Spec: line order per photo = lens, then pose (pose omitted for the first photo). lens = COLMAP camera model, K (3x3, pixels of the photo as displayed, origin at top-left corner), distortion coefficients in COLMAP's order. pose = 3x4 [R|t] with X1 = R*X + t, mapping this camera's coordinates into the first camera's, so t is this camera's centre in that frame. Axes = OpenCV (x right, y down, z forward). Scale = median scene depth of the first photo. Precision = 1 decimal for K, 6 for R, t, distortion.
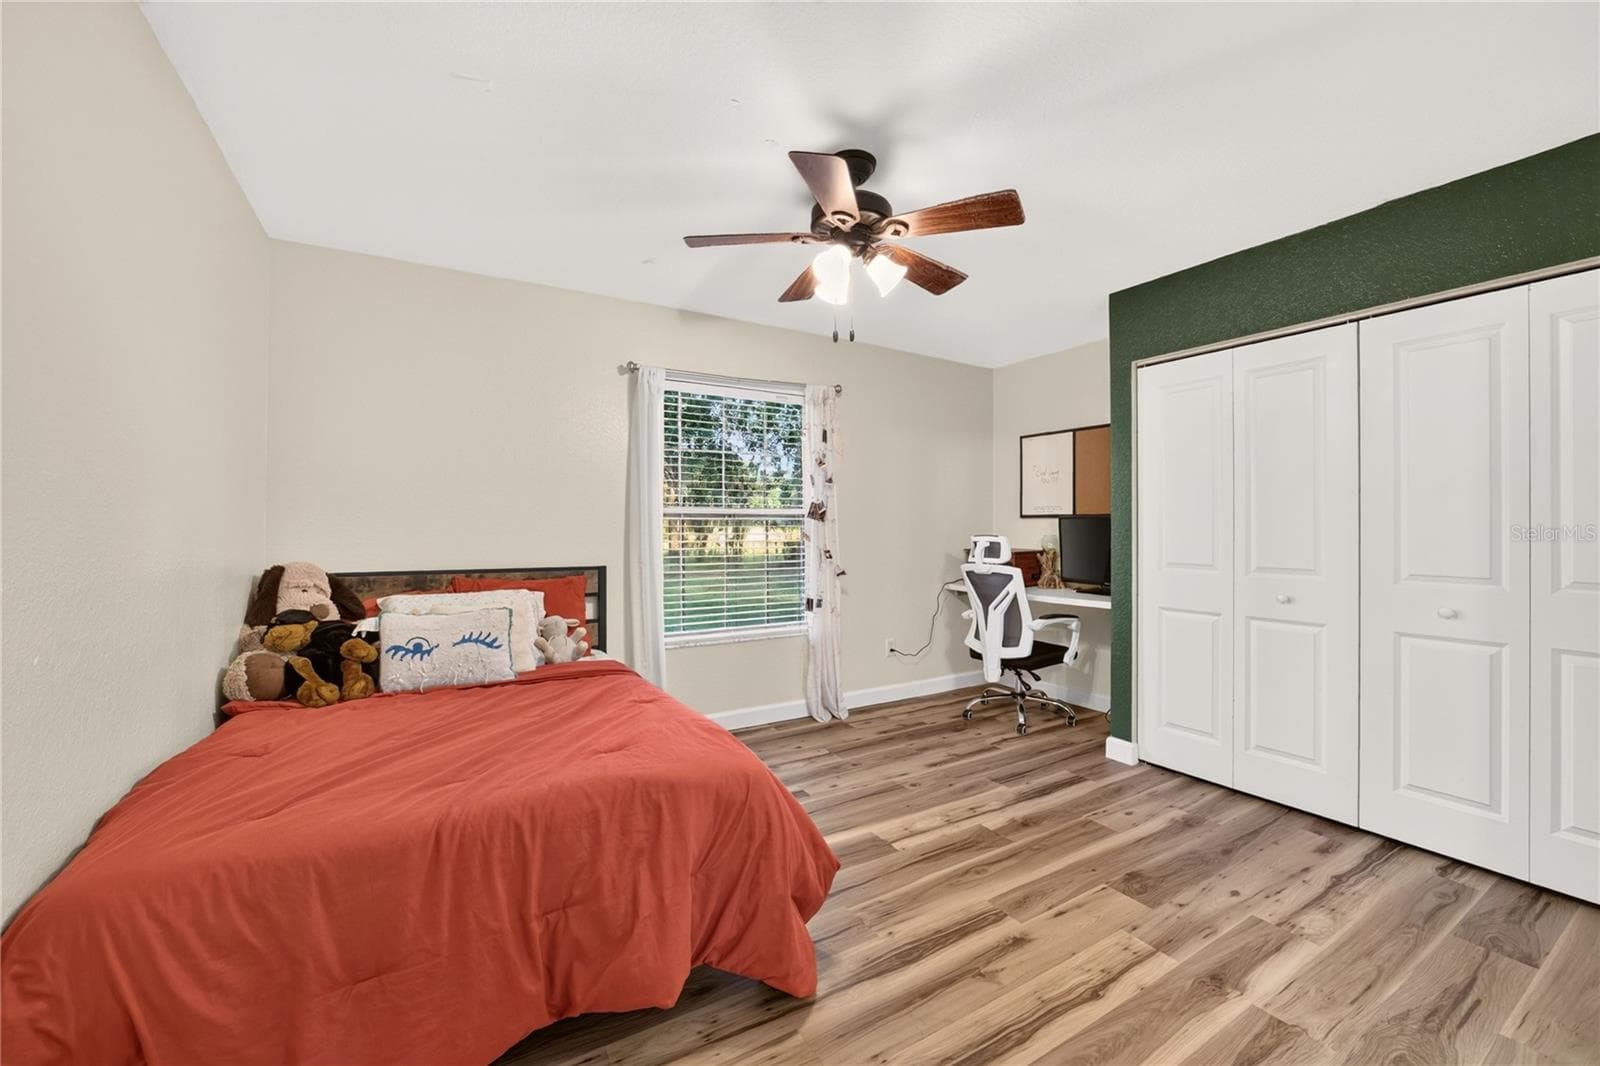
lens RADIAL K [[622.1, 0, 801.5], [0, 622.1, 541.8], [0, 0, 1]] dist [-0.037402, 0.010282]
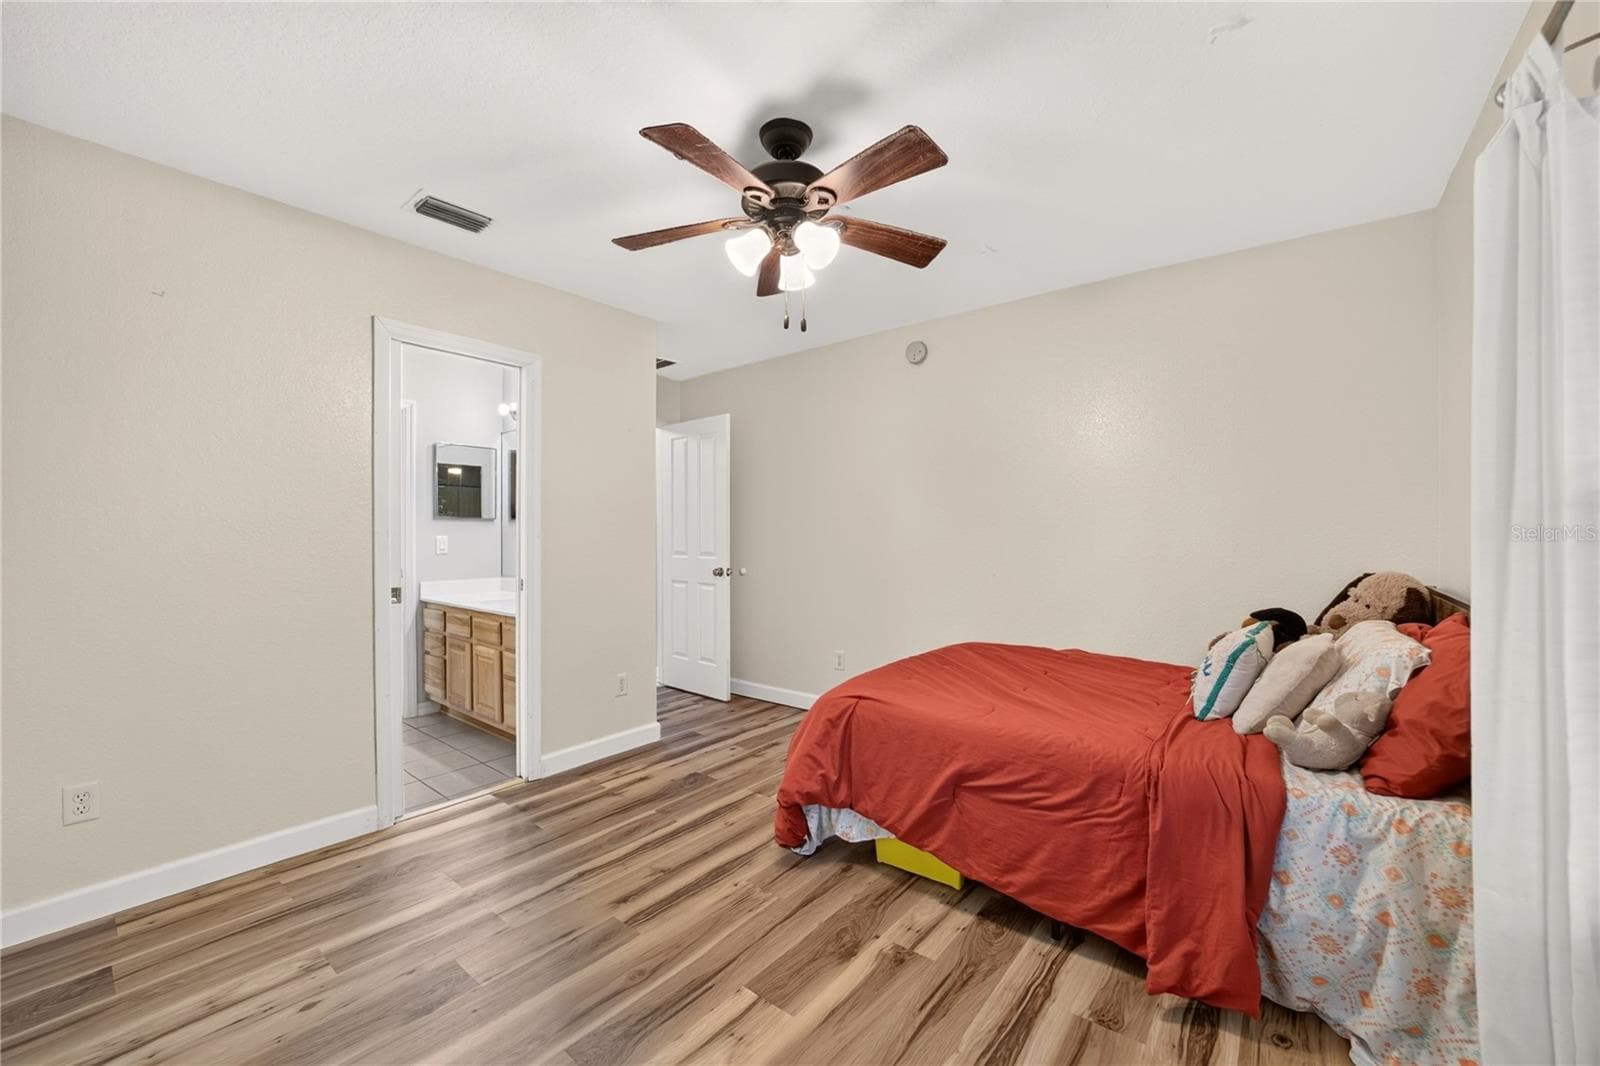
lens RADIAL K [[632.5, 0, 801.9], [0, 632.5, 532.0], [0, 0, 1]] dist [-0.029764, -0.000025]
pose [[-0.938762, 0.000748, -0.344565, 0.267921], [-0.003389, 0.999929, 0.011403, -0.023943], [0.344549, 0.011873, -0.938693, 1.323170]]
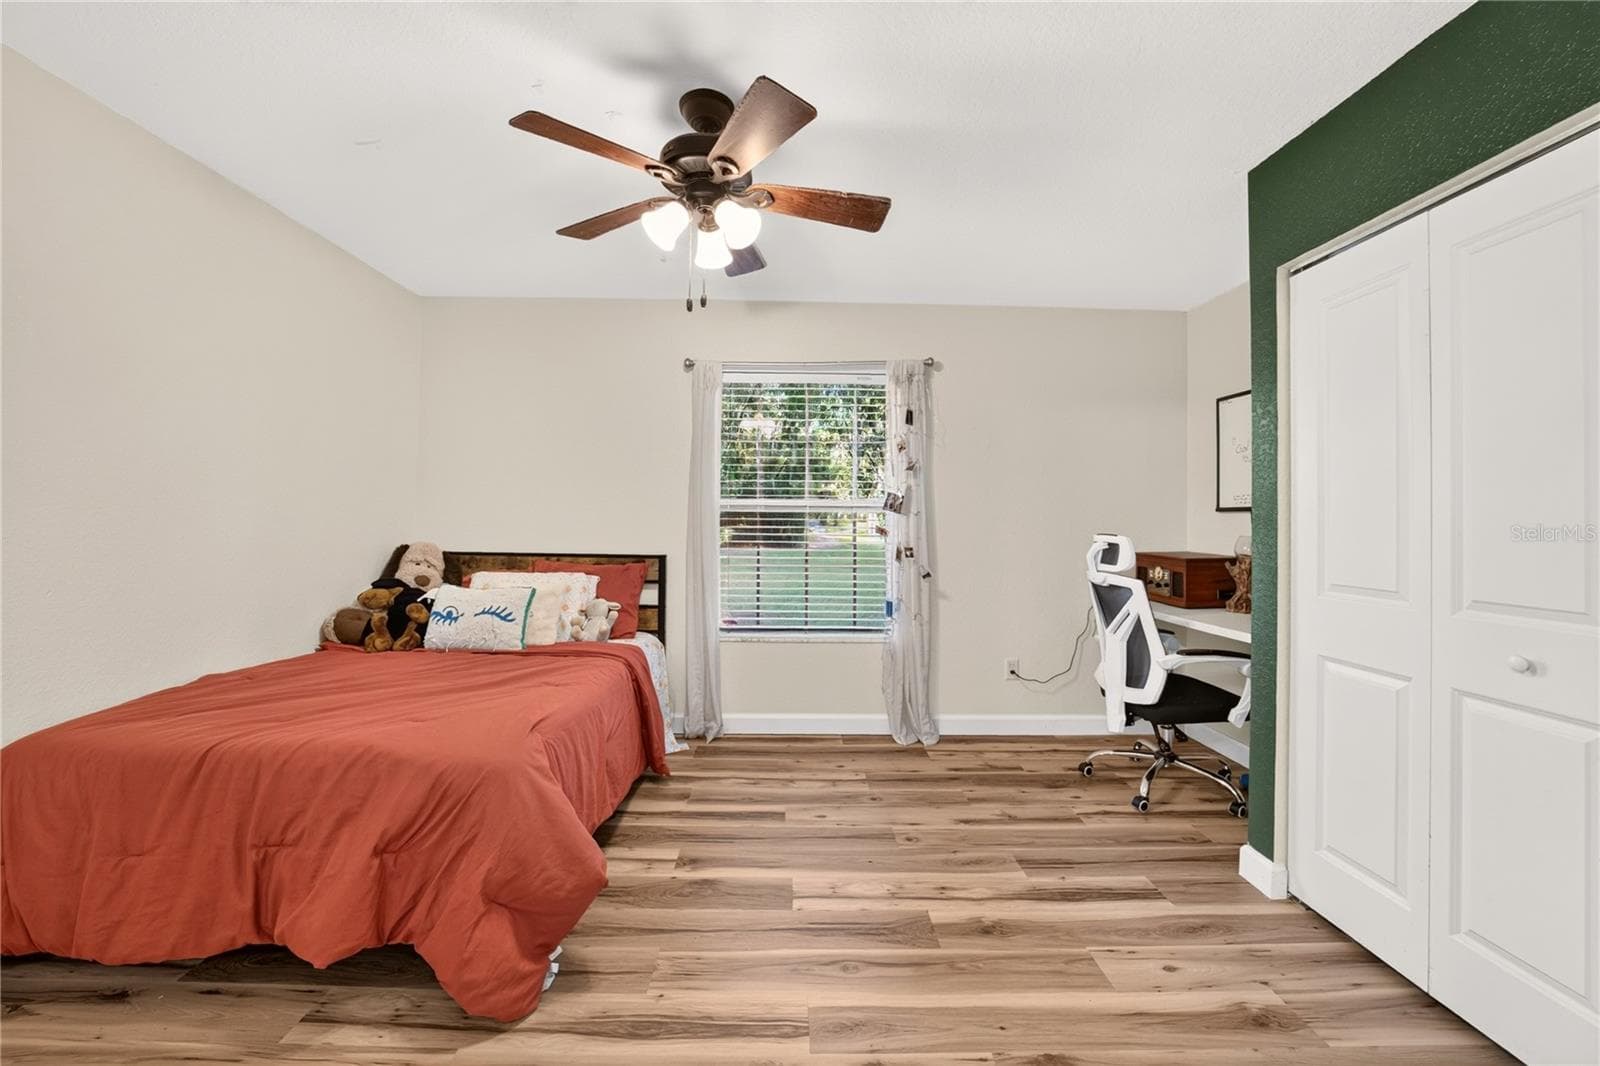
lens RADIAL K [[623.6, 0, 800.6], [0, 623.6, 526.9], [0, 0, 1]] dist [-0.038899, 0.010518]
pose [[0.868216, 0.014716, -0.495967, 0.446579], [-0.023108, 0.999675, -0.010790, -0.003366], [0.495647, 0.020829, 0.868274, 0.215759]]
